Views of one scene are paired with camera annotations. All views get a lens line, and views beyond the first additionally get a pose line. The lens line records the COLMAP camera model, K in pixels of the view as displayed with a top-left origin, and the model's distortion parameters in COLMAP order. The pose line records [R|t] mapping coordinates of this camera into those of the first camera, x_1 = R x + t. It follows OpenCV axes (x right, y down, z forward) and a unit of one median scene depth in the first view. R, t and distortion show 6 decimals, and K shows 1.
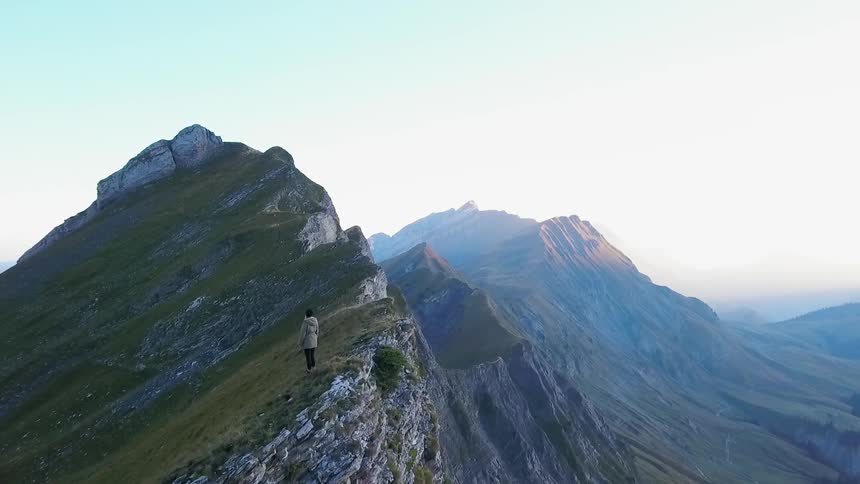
lens RADIAL K [[676.3, 0, 428.2], [0, 676.3, 245.5], [0, 0, 1]] dist [0.035021, -0.064758]
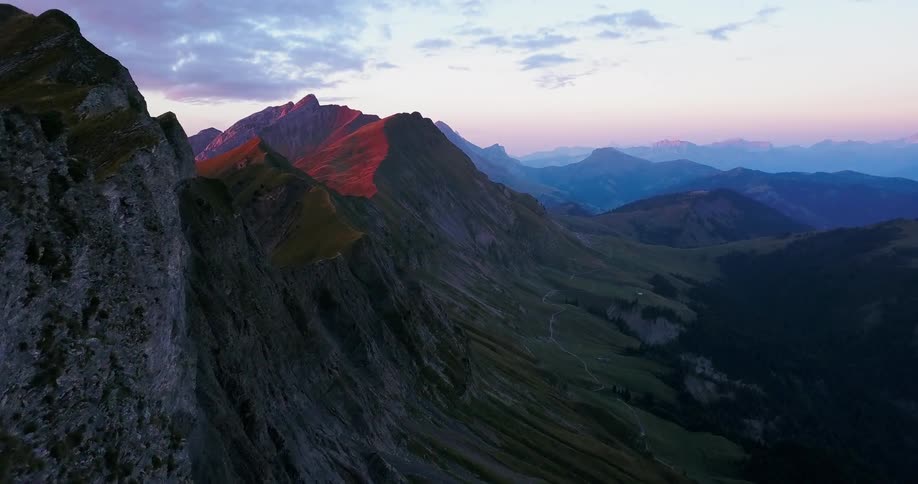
lens RADIAL K [[677.7, 0, 461.9], [0, 677.7, 244.1], [0, 0, 1]] dist [0.023460, -0.037481]
pose [[0.962056, -0.034241, 0.270694, 0.012572], [-0.005727, 0.989342, 0.145497, 0.008886], [-0.272791, -0.141526, 0.951607, 0.013992]]
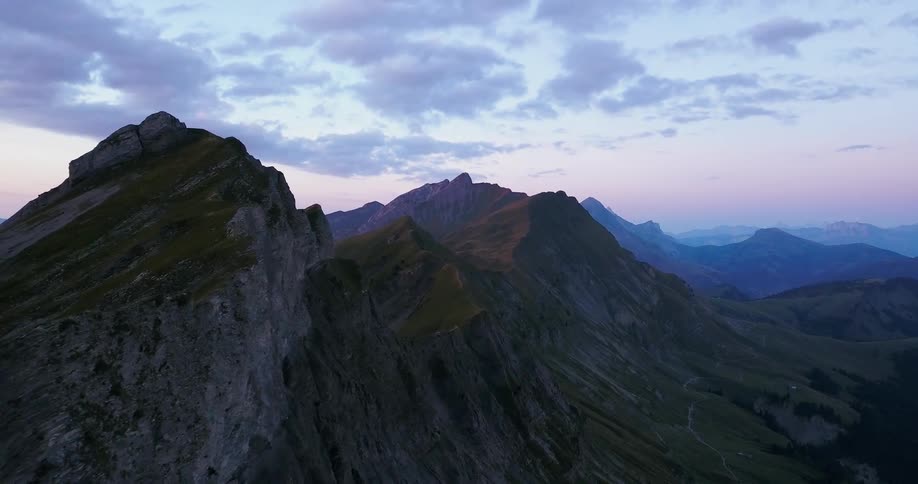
lens RADIAL K [[677.7, 0, 462.9], [0, 677.7, 245.9], [0, 0, 1]] dist [0.023460, -0.037481]
pose [[0.998138, 0.026039, 0.055154, 0.059616], [-0.028494, 0.998616, 0.044217, -0.015179], [-0.053926, -0.045706, 0.997498, -0.089860]]
